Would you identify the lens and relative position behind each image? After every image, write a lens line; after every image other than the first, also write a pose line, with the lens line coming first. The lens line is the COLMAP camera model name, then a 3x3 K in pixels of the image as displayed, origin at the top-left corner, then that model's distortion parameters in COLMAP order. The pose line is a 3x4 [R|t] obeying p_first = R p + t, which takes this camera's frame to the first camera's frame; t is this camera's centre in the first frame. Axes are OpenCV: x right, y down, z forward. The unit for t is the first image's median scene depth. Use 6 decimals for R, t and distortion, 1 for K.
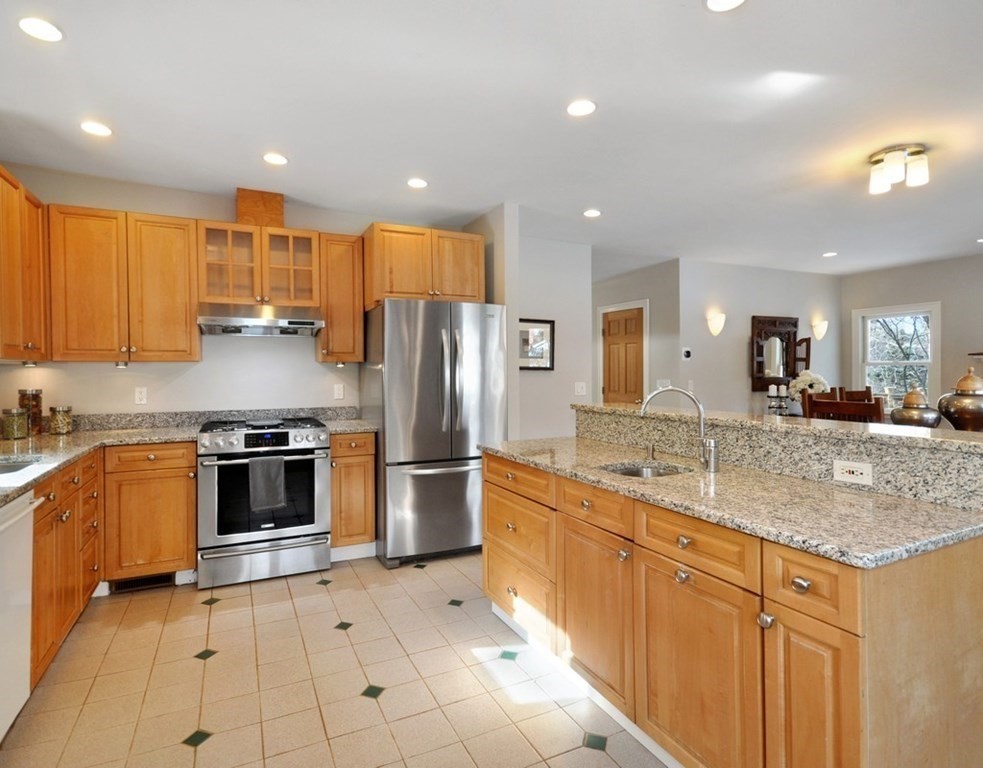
lens RADIAL K [[540.9, 0, 493.2], [0, 540.9, 370.0], [0, 0, 1]] dist [0.001386, 0.000081]
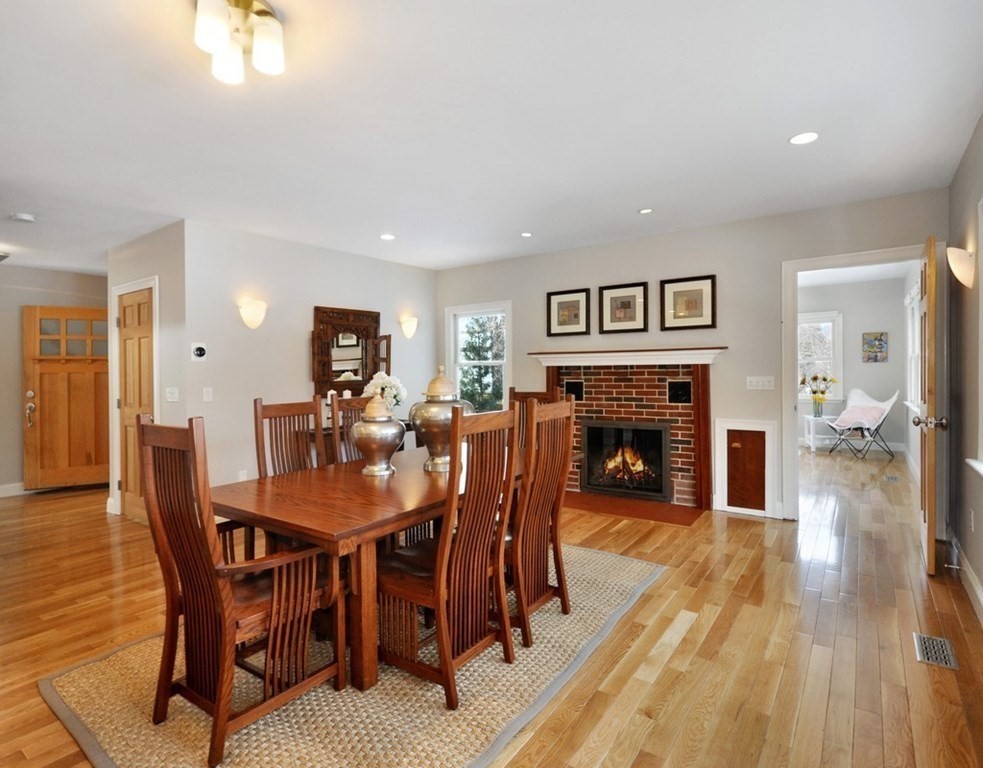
lens RADIAL K [[540.9, 0, 493.2], [0, 540.9, 370.0], [0, 0, 1]] dist [0.001386, 0.000081]
pose [[0.875478, -0.011592, 0.483119, 0.314213], [0.014334, 0.999895, -0.001984, 0.001590], [-0.483045, 0.008662, 0.875553, 0.153234]]
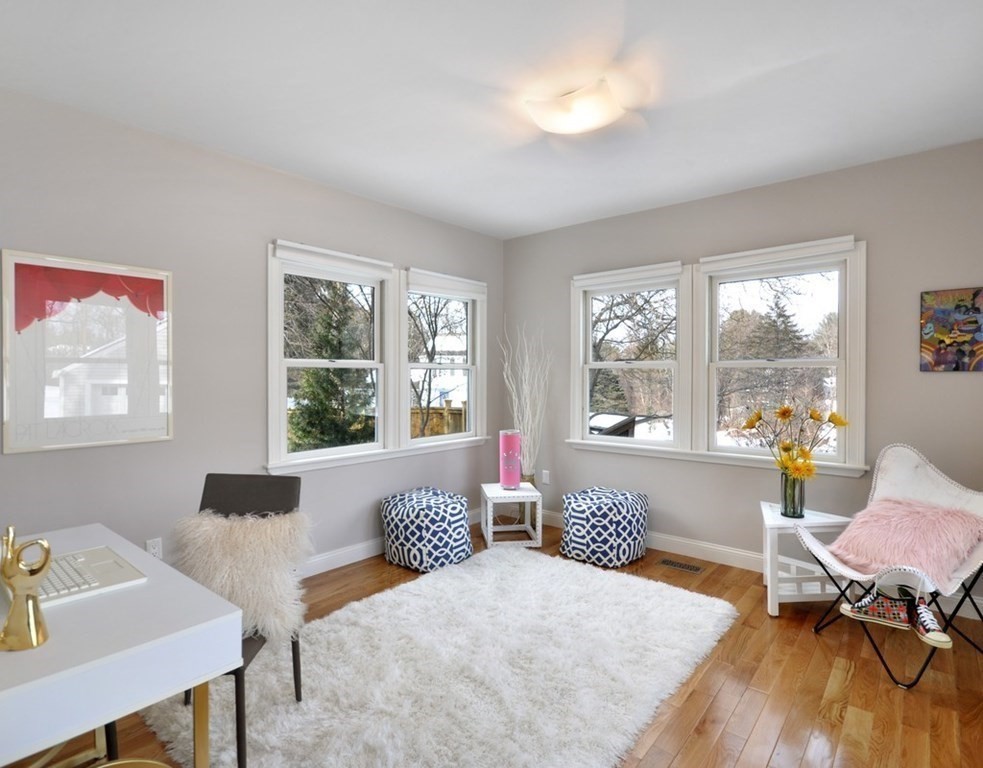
lens RADIAL K [[517.2, 0, 515.9], [0, 517.2, 372.5], [0, 0, 1]] dist [0.005366, -0.009075]
pose [[0.907073, 0.002701, 0.420964, 1.051109], [0.000528, 0.999971, -0.007554, -0.002293], [-0.420973, 0.007074, 0.907046, 0.521650]]
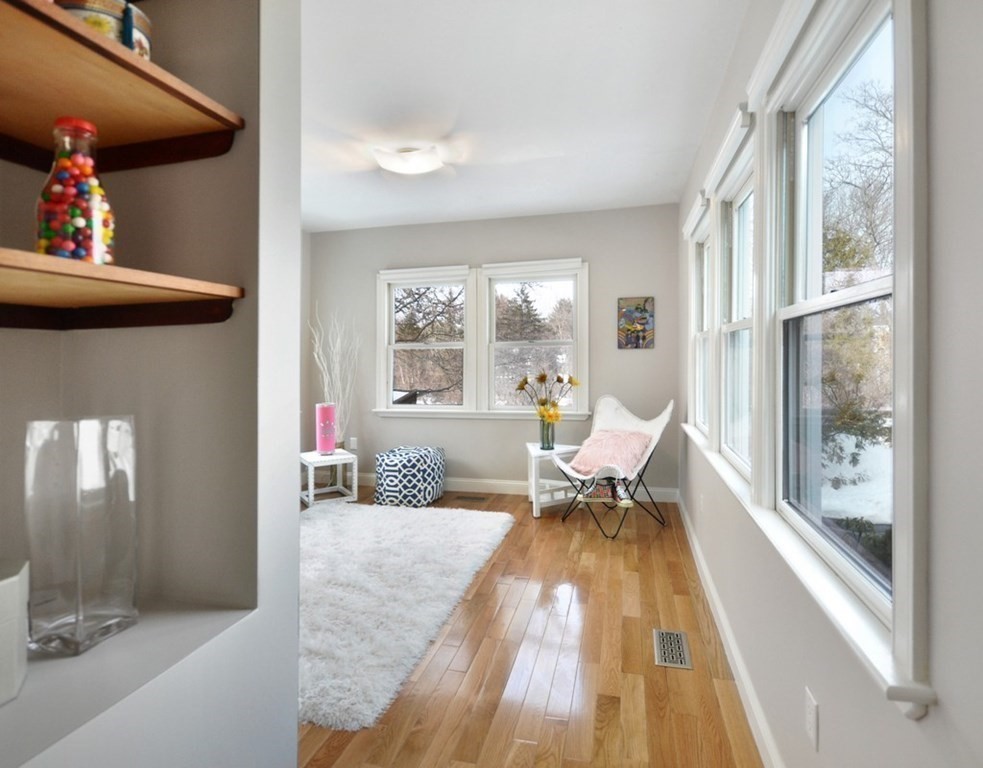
lens RADIAL K [[528.7, 0, 491.2], [0, 528.7, 351.1], [0, 0, 1]] dist [-0.000541, -0.000085]
pose [[0.661529, -0.003287, 0.749912, 0.928562], [0.012769, 0.999895, -0.006882, -0.000846], [-0.749811, 0.014128, 0.661502, 0.448944]]
